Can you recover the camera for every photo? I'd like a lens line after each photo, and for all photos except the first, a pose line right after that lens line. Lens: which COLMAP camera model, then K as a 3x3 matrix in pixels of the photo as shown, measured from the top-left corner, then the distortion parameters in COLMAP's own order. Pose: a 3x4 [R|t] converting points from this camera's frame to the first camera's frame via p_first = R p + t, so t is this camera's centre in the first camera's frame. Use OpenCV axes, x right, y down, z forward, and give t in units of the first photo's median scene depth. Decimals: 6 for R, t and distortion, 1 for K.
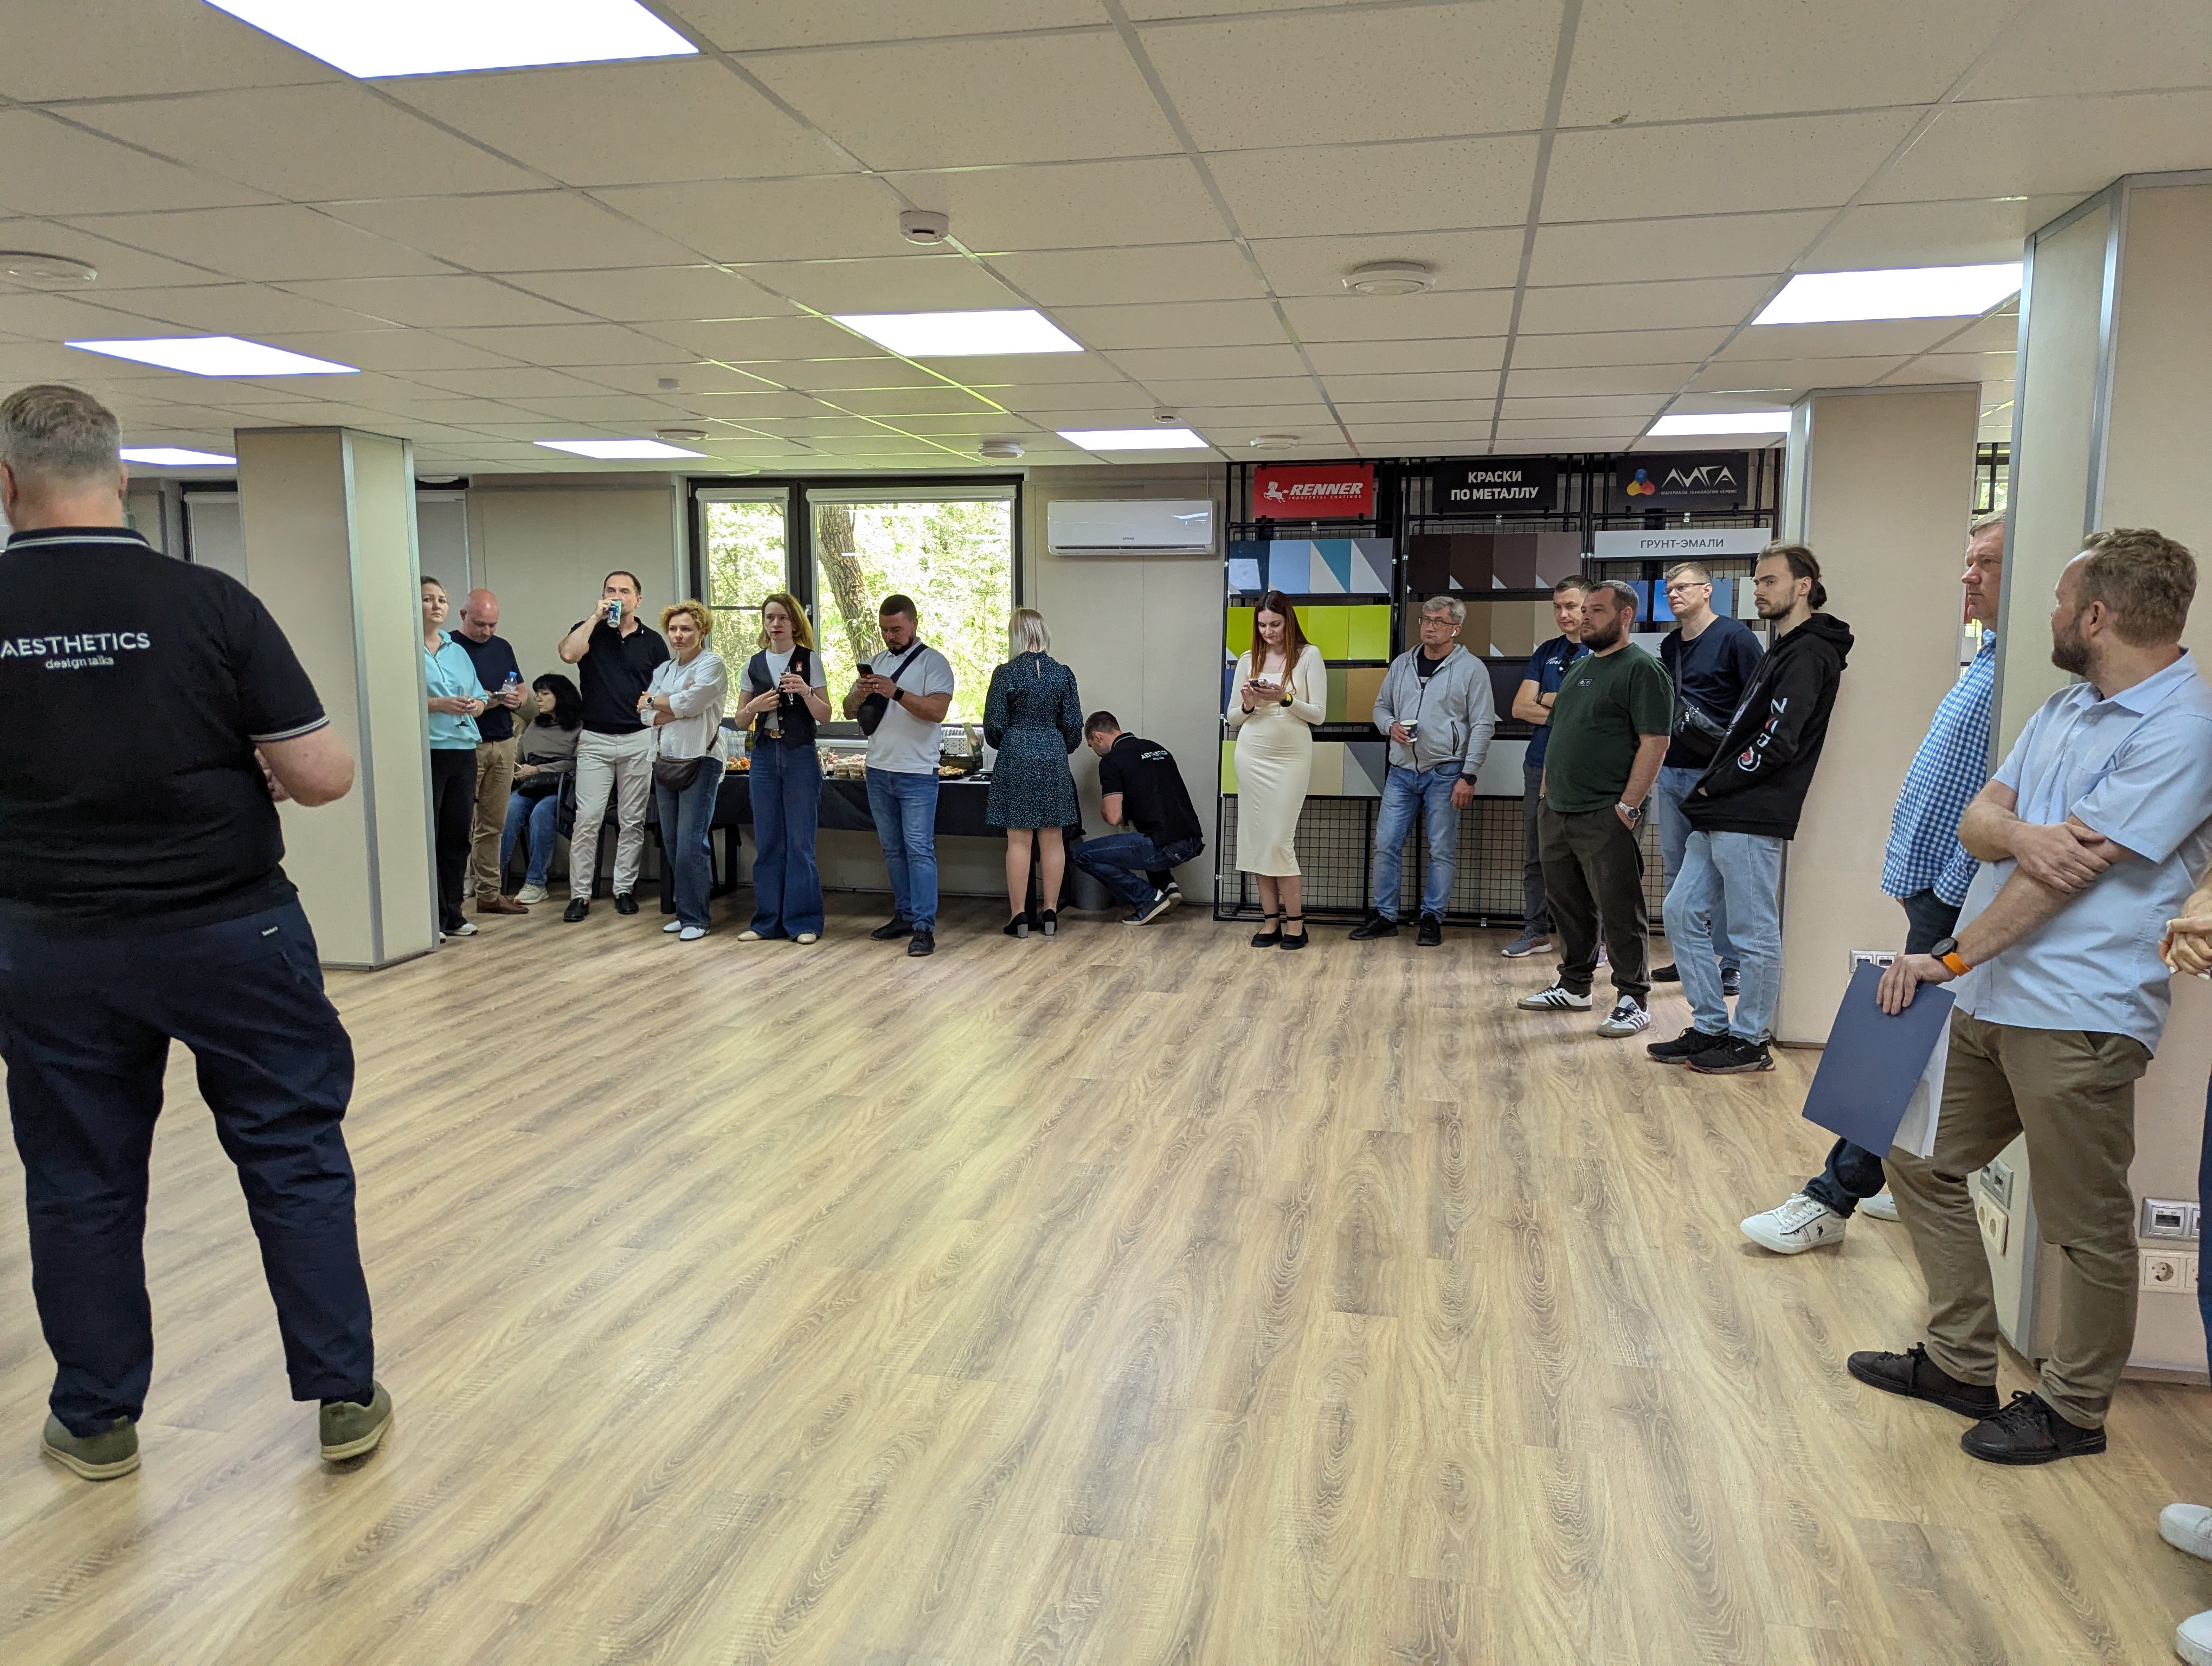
lens RADIAL K [[1565.1, 0, 1106.0], [0, 1565.1, 833.0], [0, 0, 1]] dist [0.064621, -0.066482]
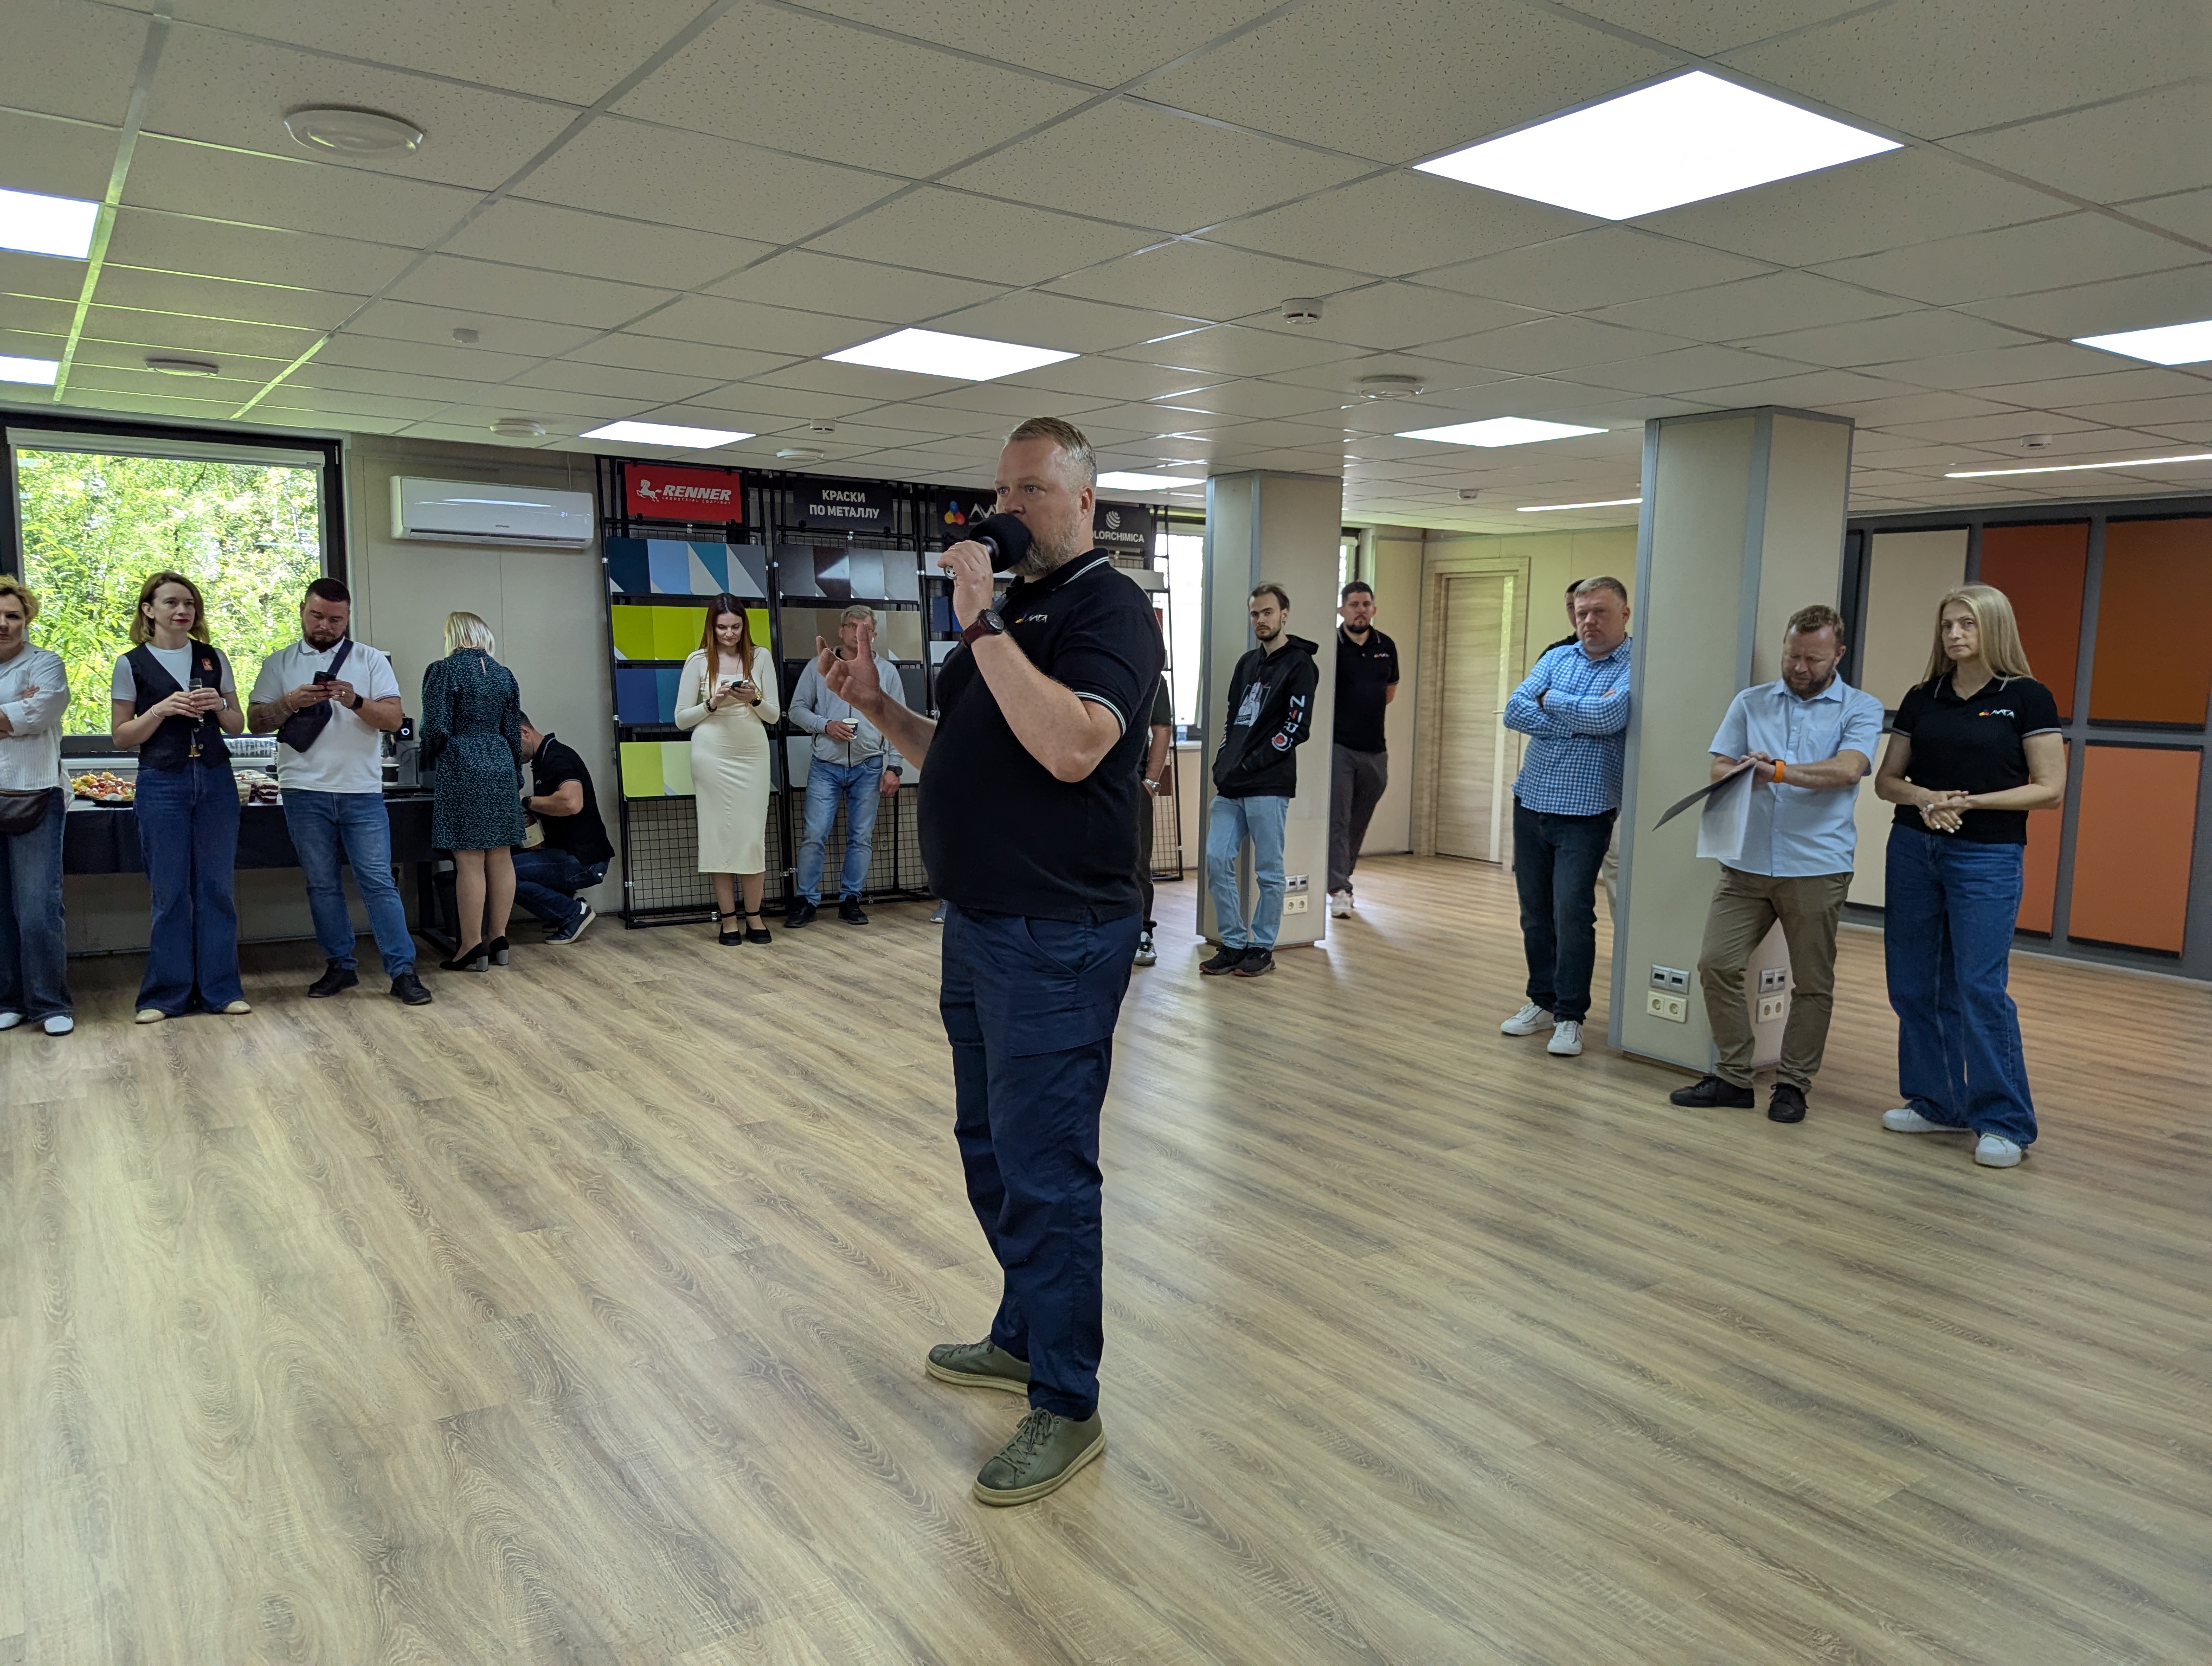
lens RADIAL K [[1565.1, 0, 1106.0], [0, 1565.1, 833.0], [0, 0, 1]] dist [0.064621, -0.066482]
pose [[0.685729, -0.074277, 0.724057, -0.475326], [0.072255, 0.996812, 0.033826, -0.016702], [-0.724261, 0.029121, 0.688910, 0.126833]]
